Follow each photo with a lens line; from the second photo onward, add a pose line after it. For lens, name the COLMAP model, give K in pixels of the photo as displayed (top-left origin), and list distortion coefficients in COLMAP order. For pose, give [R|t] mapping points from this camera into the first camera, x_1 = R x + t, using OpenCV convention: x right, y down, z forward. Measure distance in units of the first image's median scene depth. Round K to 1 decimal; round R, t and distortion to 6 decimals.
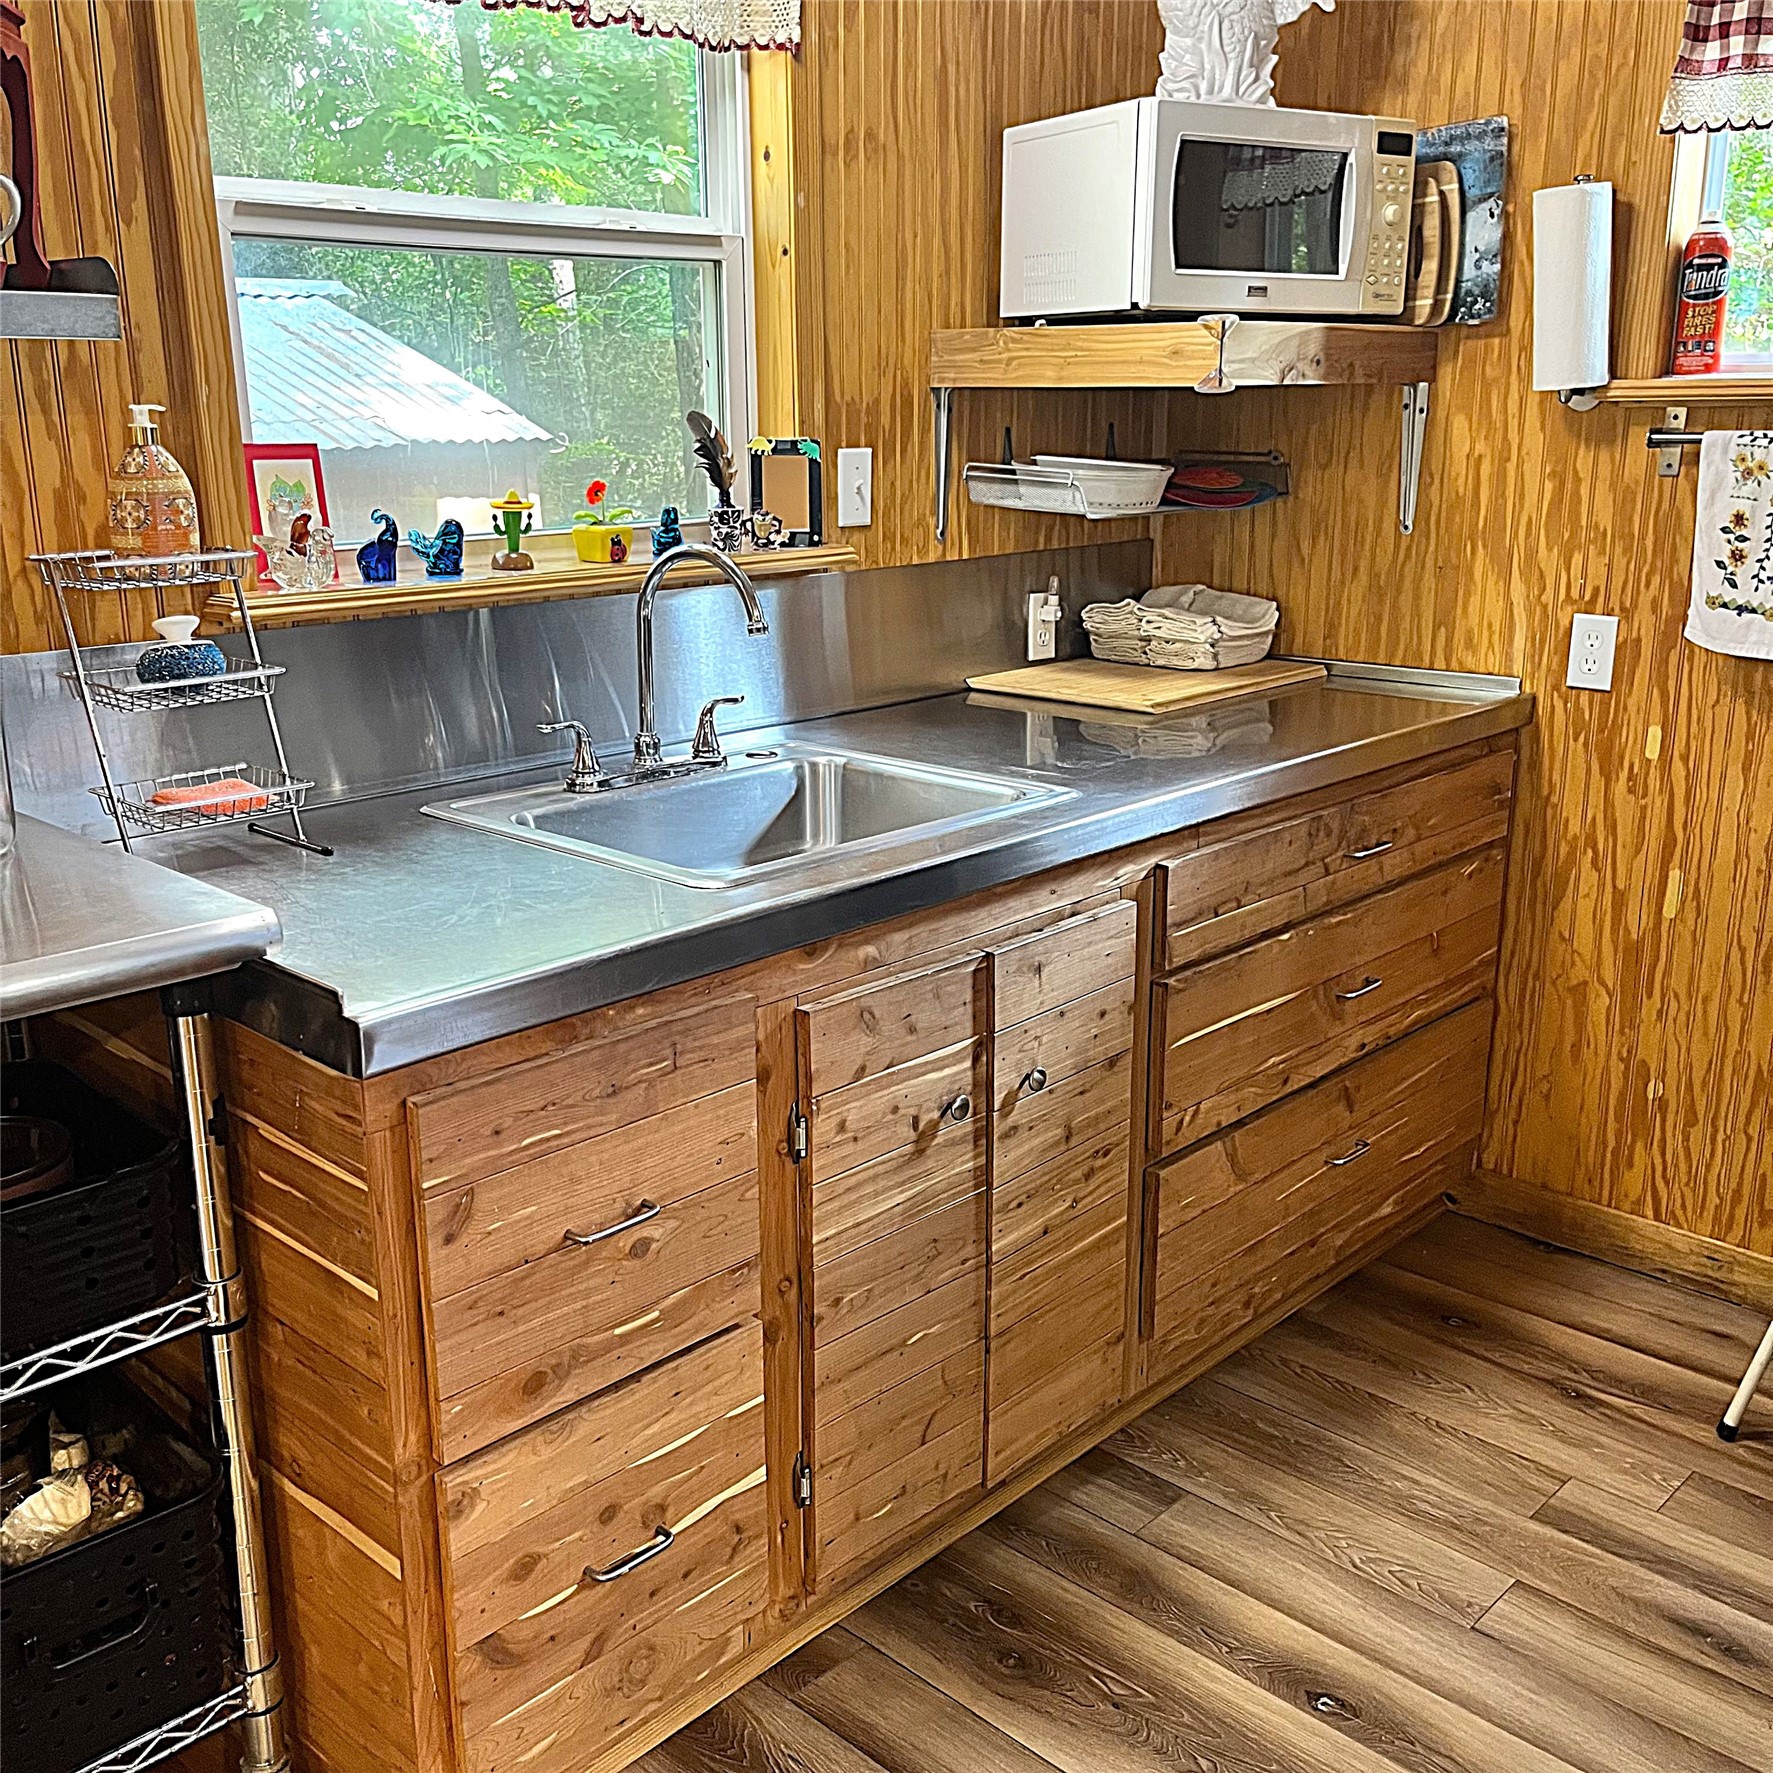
lens RADIAL K [[1821.4, 0, 890.3], [0, 1821.4, 884.4], [0, 0, 1]] dist [0.034970, 0.000000]
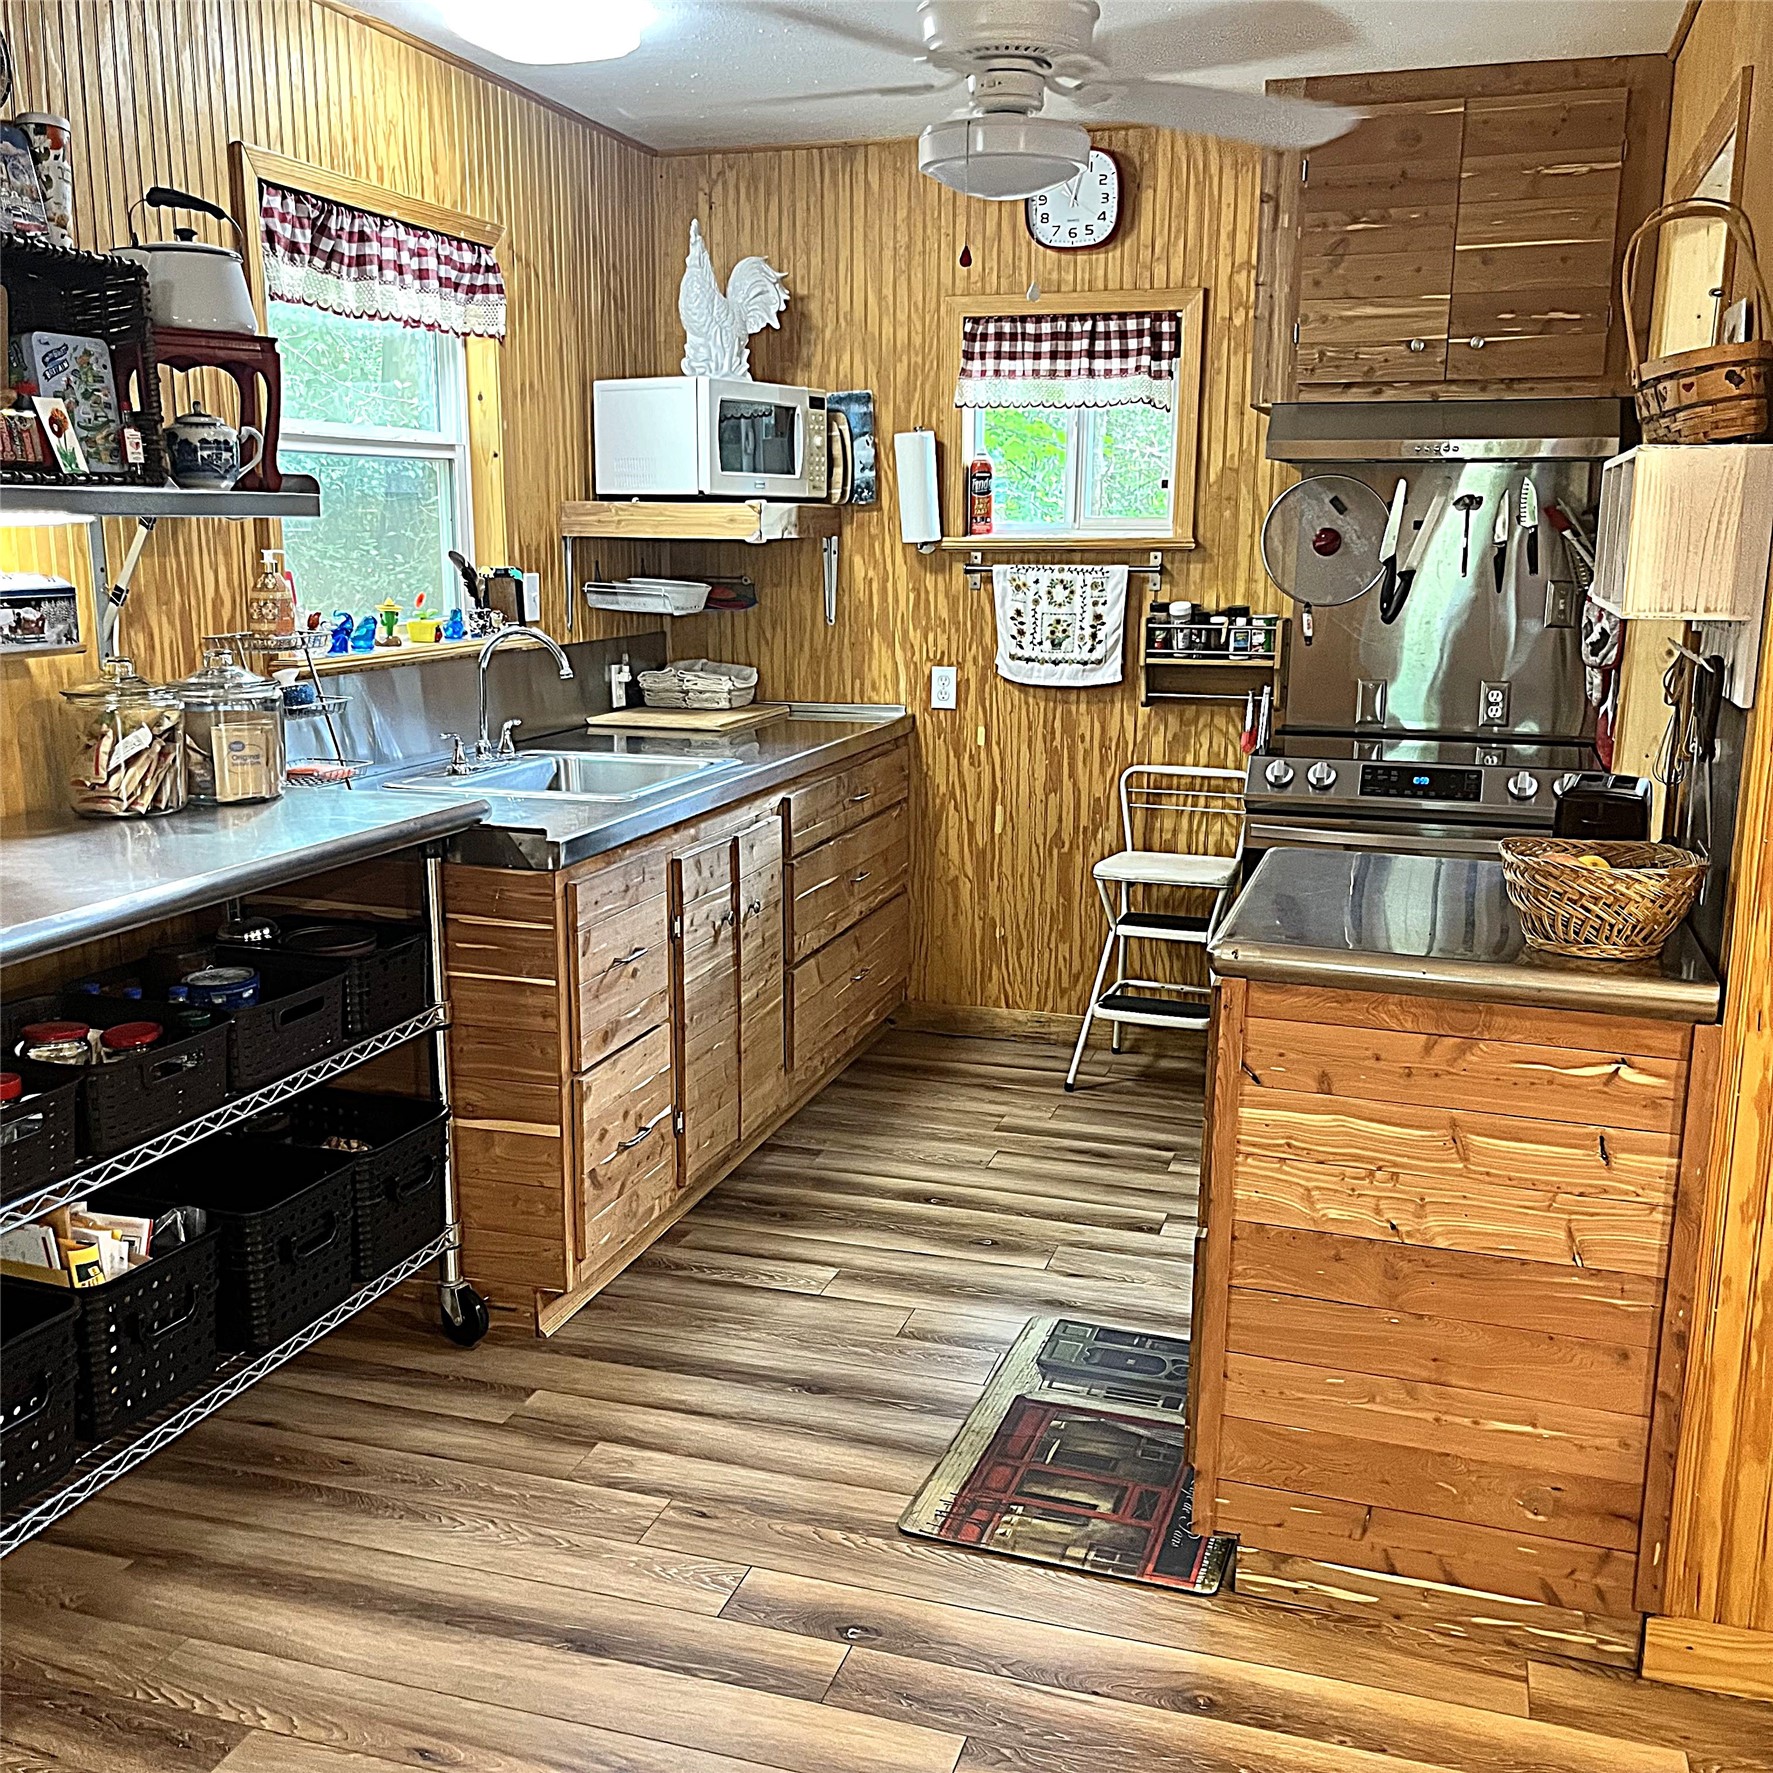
lens RADIAL K [[1821.4, 0, 883.6], [0, 1821.4, 888.6], [0, 0, 1]] dist [0.034970, 0.000000]
pose [[0.895938, -0.077993, 0.437278, -0.471617], [0.106415, 0.993483, -0.040836, 0.136728], [-0.431244, 0.083119, 0.898399, -0.560980]]
